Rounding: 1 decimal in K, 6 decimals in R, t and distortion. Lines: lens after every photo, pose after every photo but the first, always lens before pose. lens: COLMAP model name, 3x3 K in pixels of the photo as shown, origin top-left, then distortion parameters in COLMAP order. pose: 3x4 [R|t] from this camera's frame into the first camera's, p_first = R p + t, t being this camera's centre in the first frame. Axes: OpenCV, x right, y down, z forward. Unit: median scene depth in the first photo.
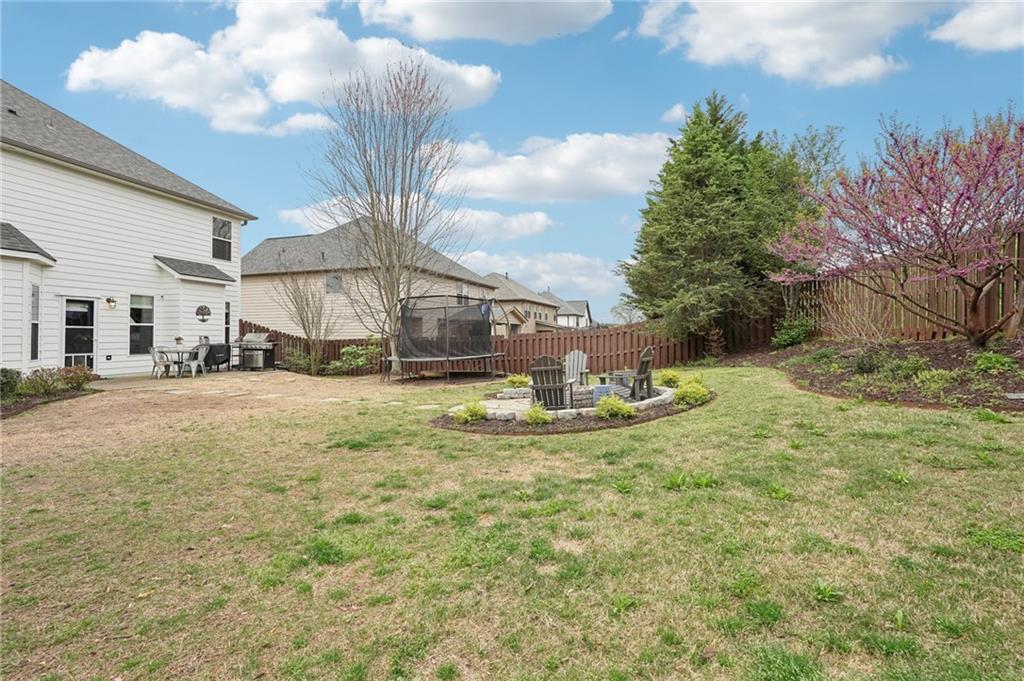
lens RADIAL K [[468.7, 0, 513.8], [0, 468.7, 327.0], [0, 0, 1]] dist [-0.000061, 0.000269]
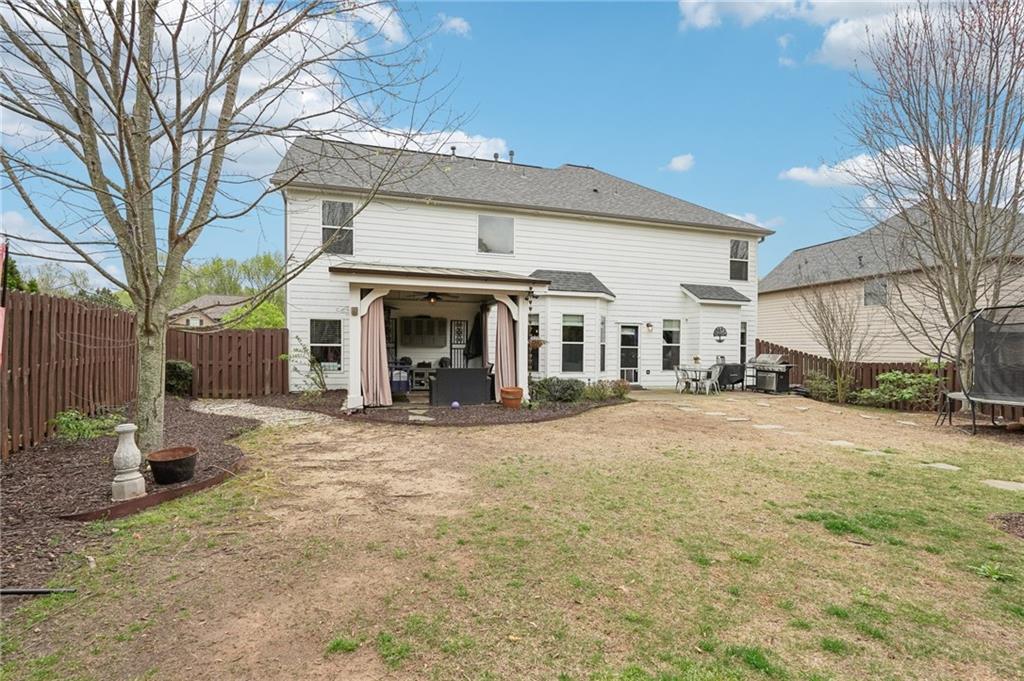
lens RADIAL K [[475.2, 0, 515.0], [0, 475.2, 347.5], [0, 0, 1]] dist [-0.001979, 0.011156]
pose [[0.511525, 0.011086, -0.859197, 0.015919], [-0.000525, 0.999921, 0.012589, -0.012886], [0.859268, -0.005989, 0.511490, 0.067573]]
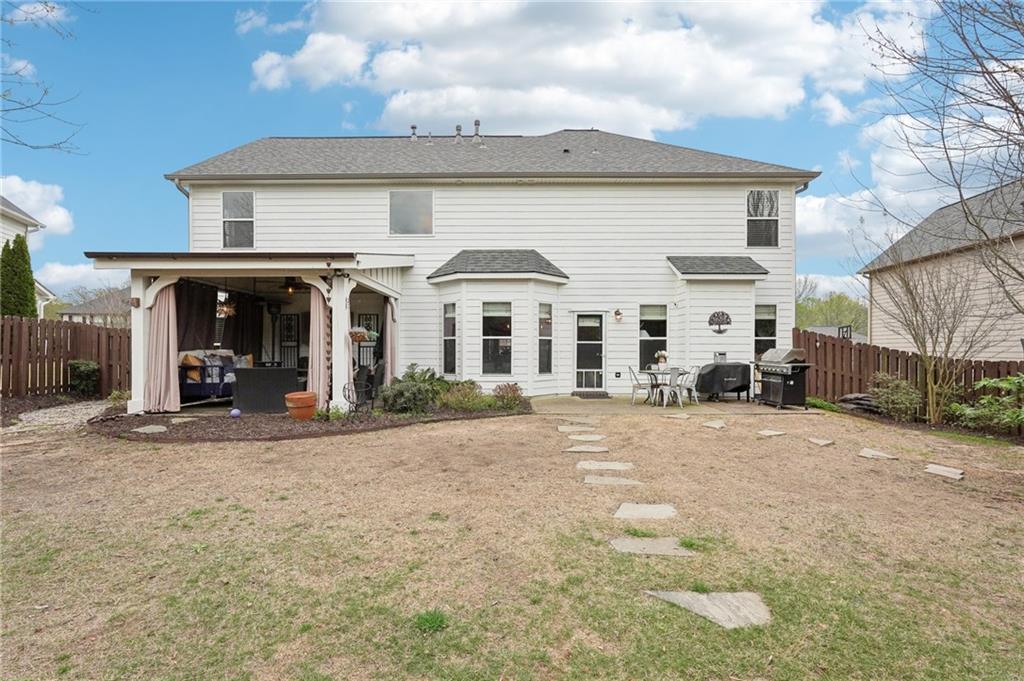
lens RADIAL K [[467.9, 0, 511.4], [0, 467.9, 347.2], [0, 0, 1]] dist [-0.002039, -0.000065]
pose [[0.226701, -0.001761, -0.973963, -0.008940], [0.014603, 0.999892, 0.001591, 0.005582], [0.973855, -0.014583, 0.226702, 0.534225]]
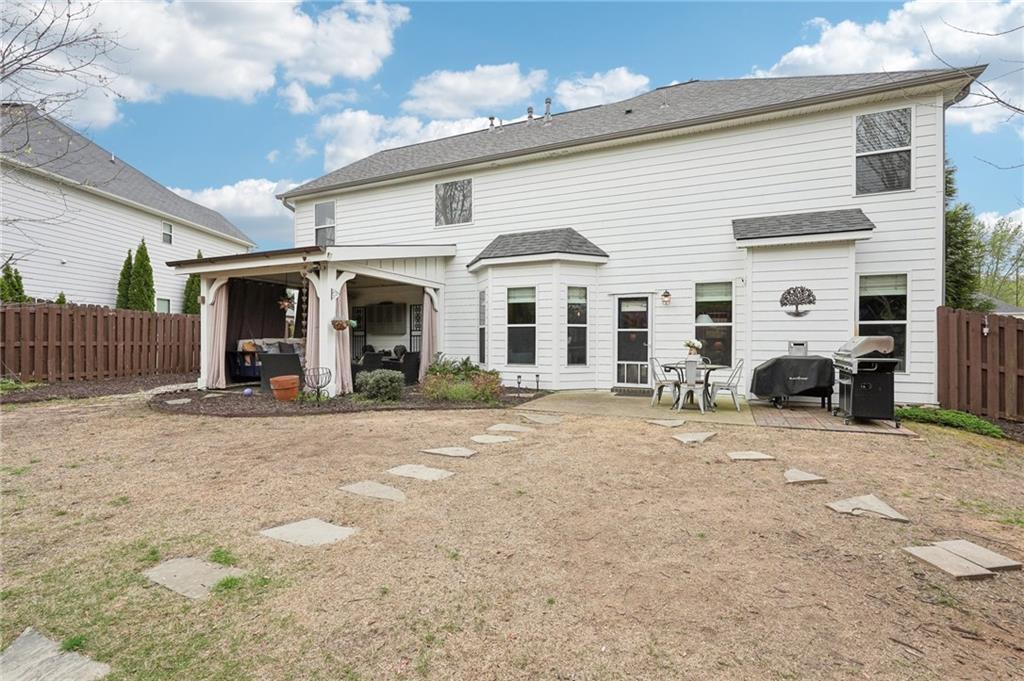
lens RADIAL K [[464.5, 0, 512.0], [0, 464.5, 340.5], [0, 0, 1]] dist [-0.004311, -0.000022]
pose [[-0.187304, 0.002112, -0.982300, -0.062377], [0.013989, 0.999902, -0.000517, 0.014145], [0.982202, -0.013839, -0.187315, 0.814705]]
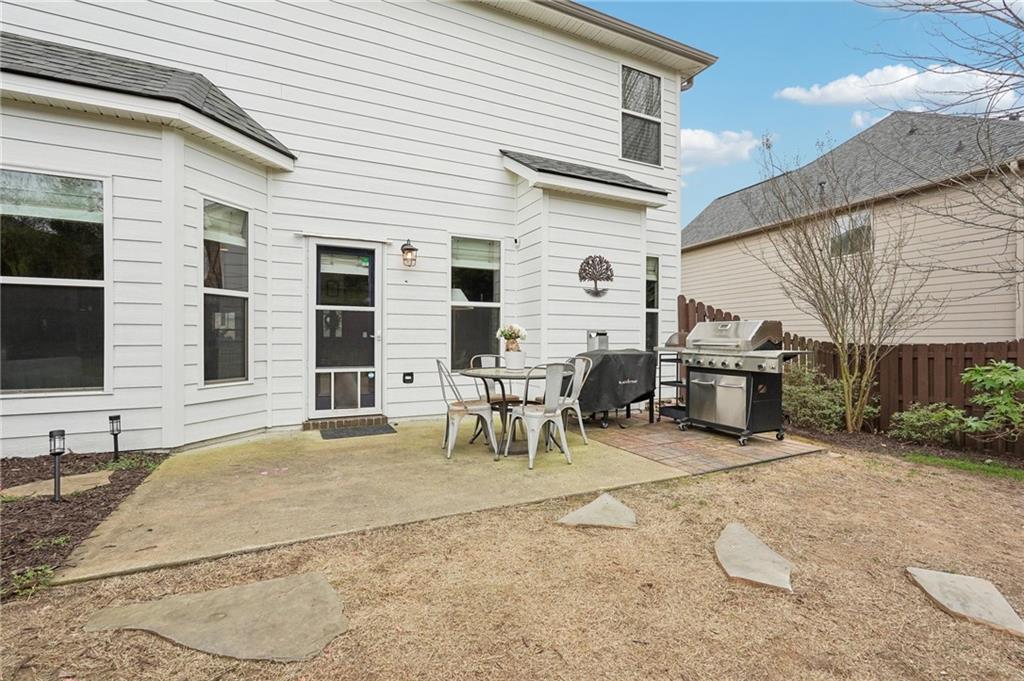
lens RADIAL K [[464.5, 0, 512.0], [0, 464.5, 340.5], [0, 0, 1]] dist [-0.004311, -0.000022]
pose [[0.635239, 0.005713, -0.772295, -0.419740], [0.009422, 0.999841, 0.015146, 0.022091], [0.772258, -0.016898, 0.635084, 0.726433]]
